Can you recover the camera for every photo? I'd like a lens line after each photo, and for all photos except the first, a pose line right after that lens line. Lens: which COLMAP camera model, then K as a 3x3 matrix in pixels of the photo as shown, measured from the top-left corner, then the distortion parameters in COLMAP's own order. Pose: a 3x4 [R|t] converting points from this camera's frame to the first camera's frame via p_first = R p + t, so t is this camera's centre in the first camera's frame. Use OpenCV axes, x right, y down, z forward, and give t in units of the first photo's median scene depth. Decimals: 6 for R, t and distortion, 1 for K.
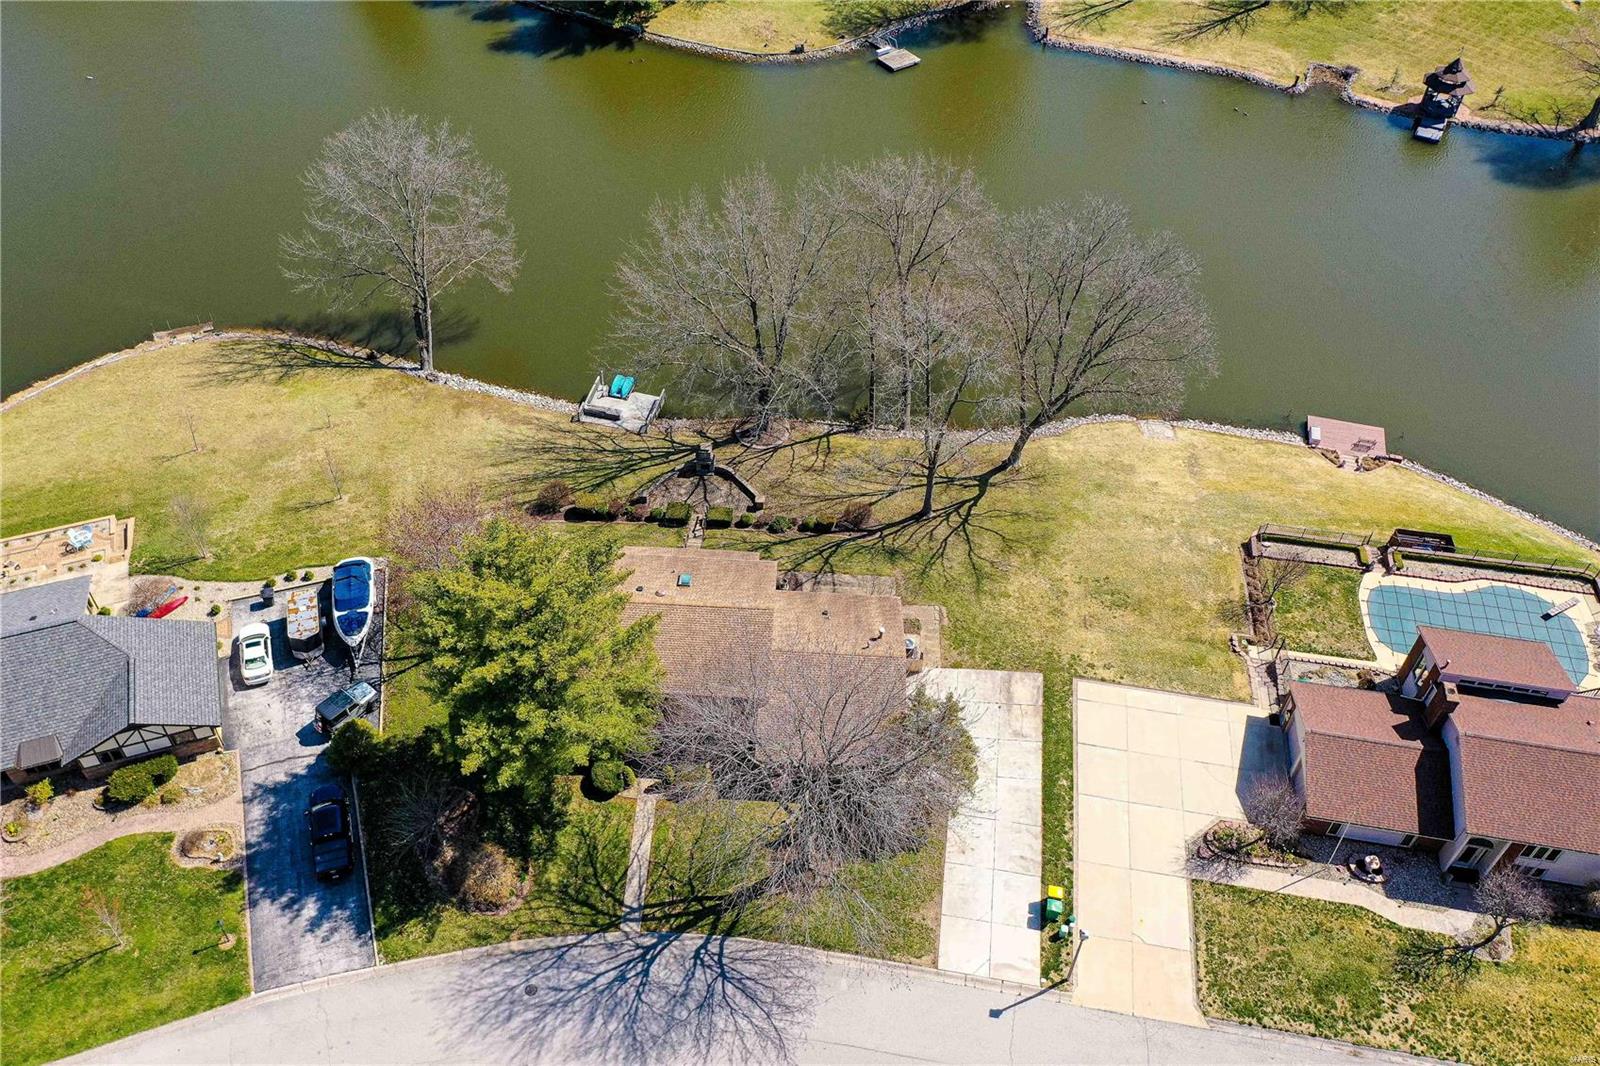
lens RADIAL K [[1278.3, 0, 750.7], [0, 1278.3, 531.5], [0, 0, 1]] dist [0.004306, 0.002069]
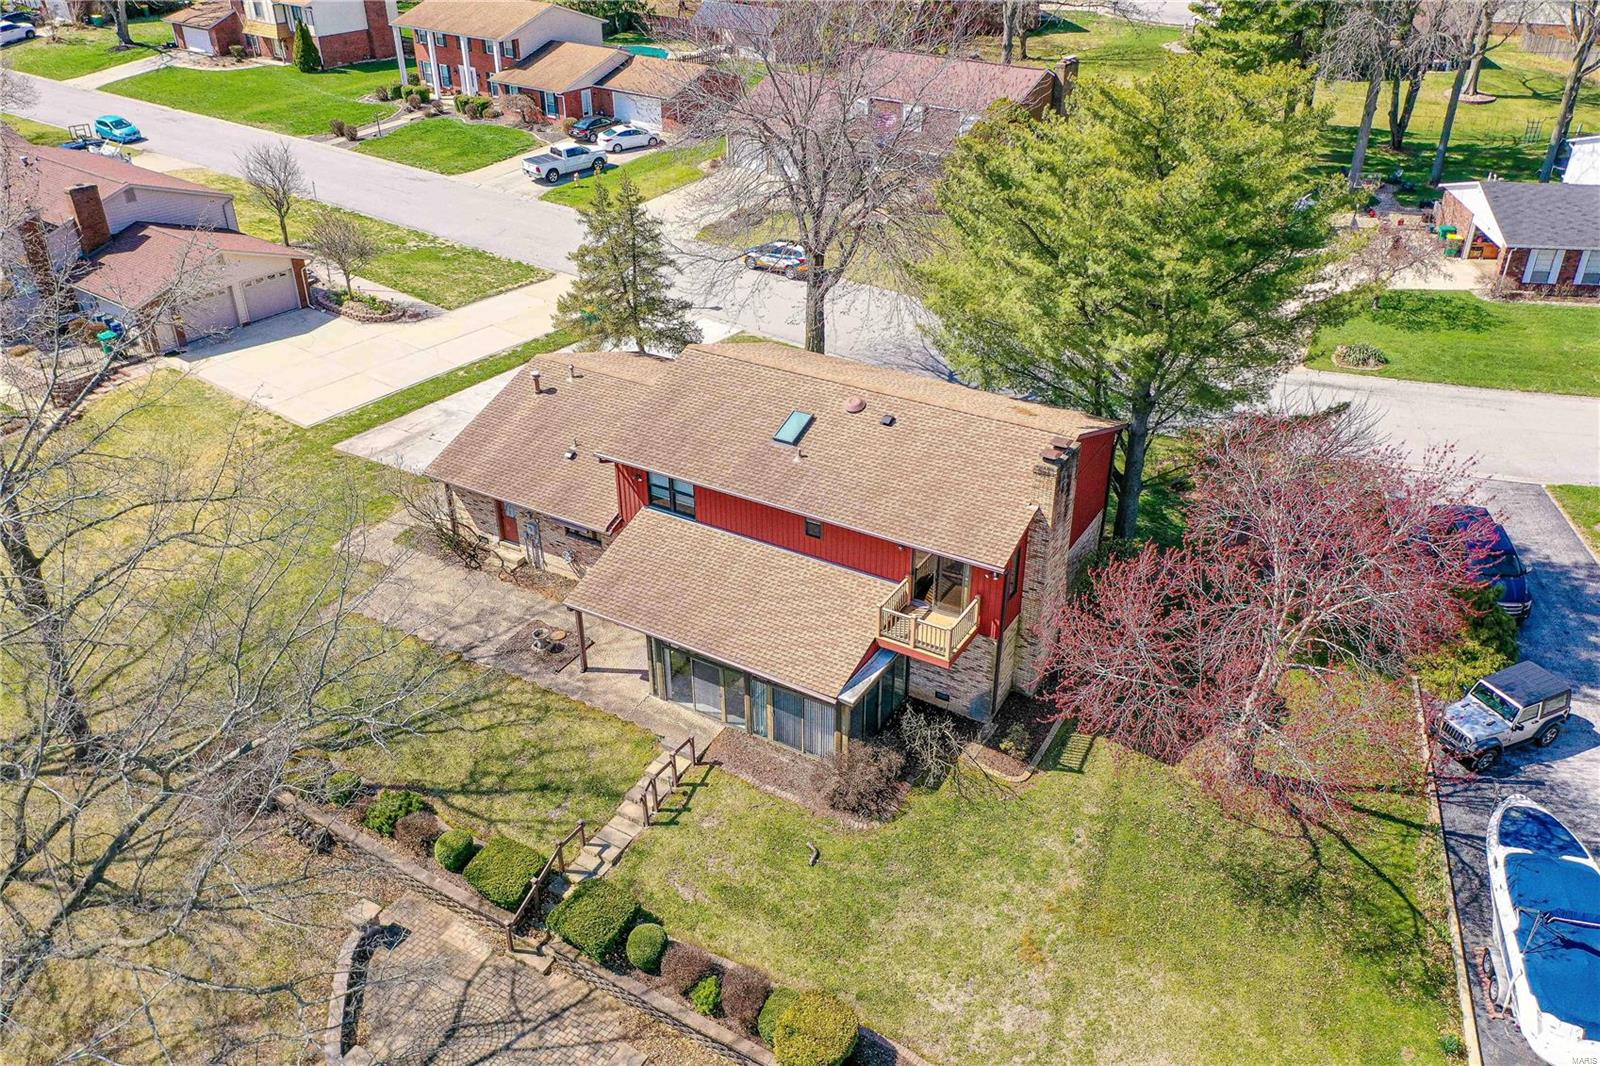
lens RADIAL K [[1254.3, 0, 802.6], [0, 1254.3, 540.7], [0, 0, 1]] dist [0.007304, 0.006130]
pose [[-0.890970, -0.235079, 0.388472, -0.239429], [0.329981, 0.252472, 0.909599, -0.369964], [-0.311906, 0.938614, -0.147373, 1.034177]]
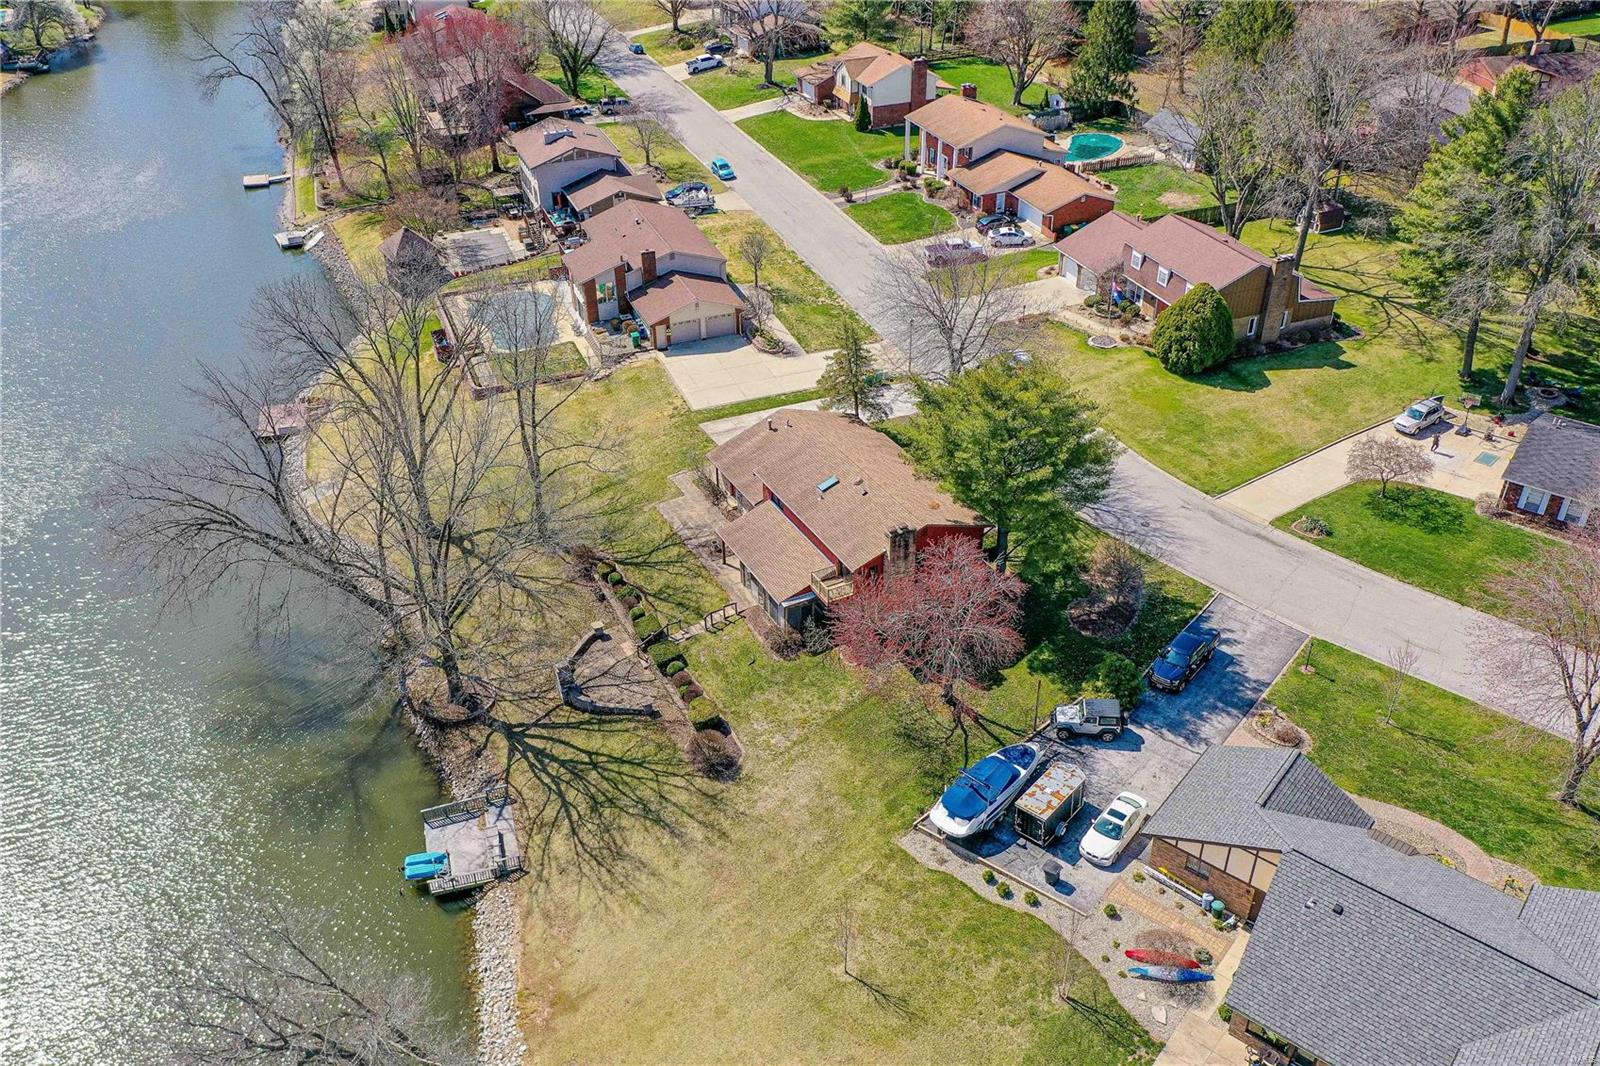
lens RADIAL K [[1271.0, 0, 793.4], [0, 1271.0, 532.8], [0, 0, 1]] dist [0.007116, 0.003333]
pose [[-0.524822, -0.472883, 0.707774, -0.761180], [0.627711, 0.346600, 0.697028, -0.666158], [-0.574927, 0.810093, 0.114930, 0.860611]]
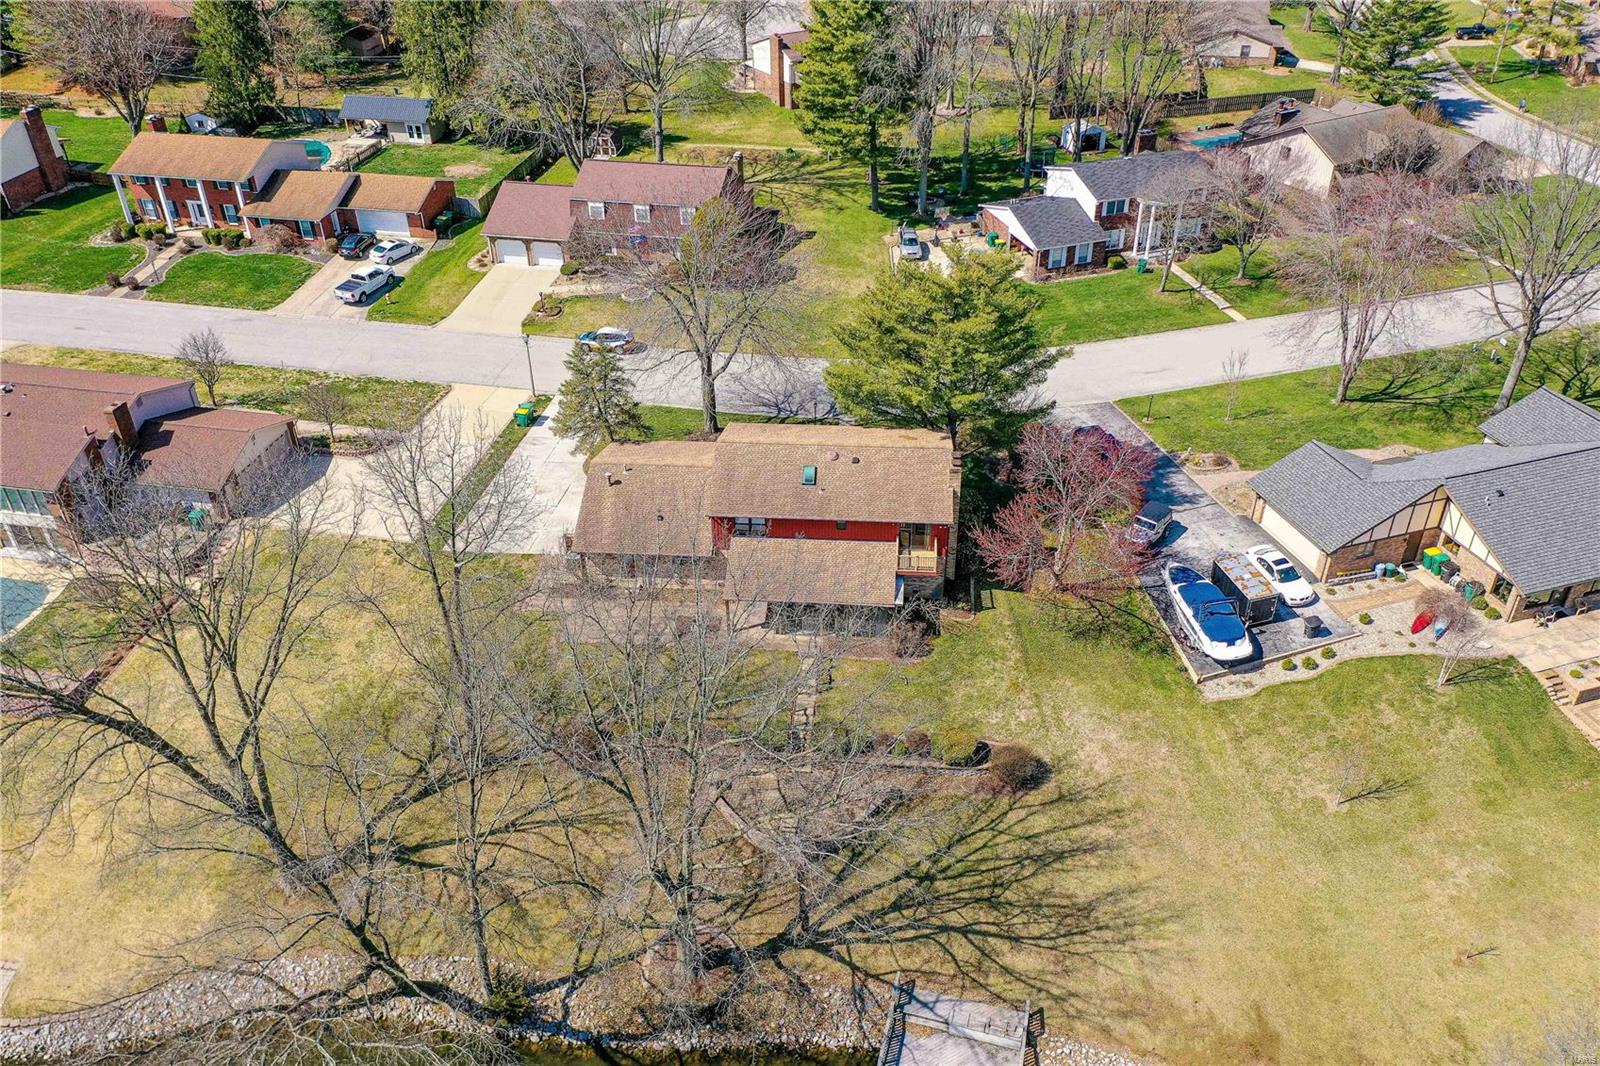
lens RADIAL K [[1279.0, 0, 799.3], [0, 1279.0, 494.9], [0, 0, 1]] dist [0.015616, 0.001662]
pose [[-0.999818, -0.003862, 0.018680, -0.058866], [0.017643, 0.185061, 0.982569, -0.820912], [-0.007252, 0.982719, -0.184959, 1.103798]]
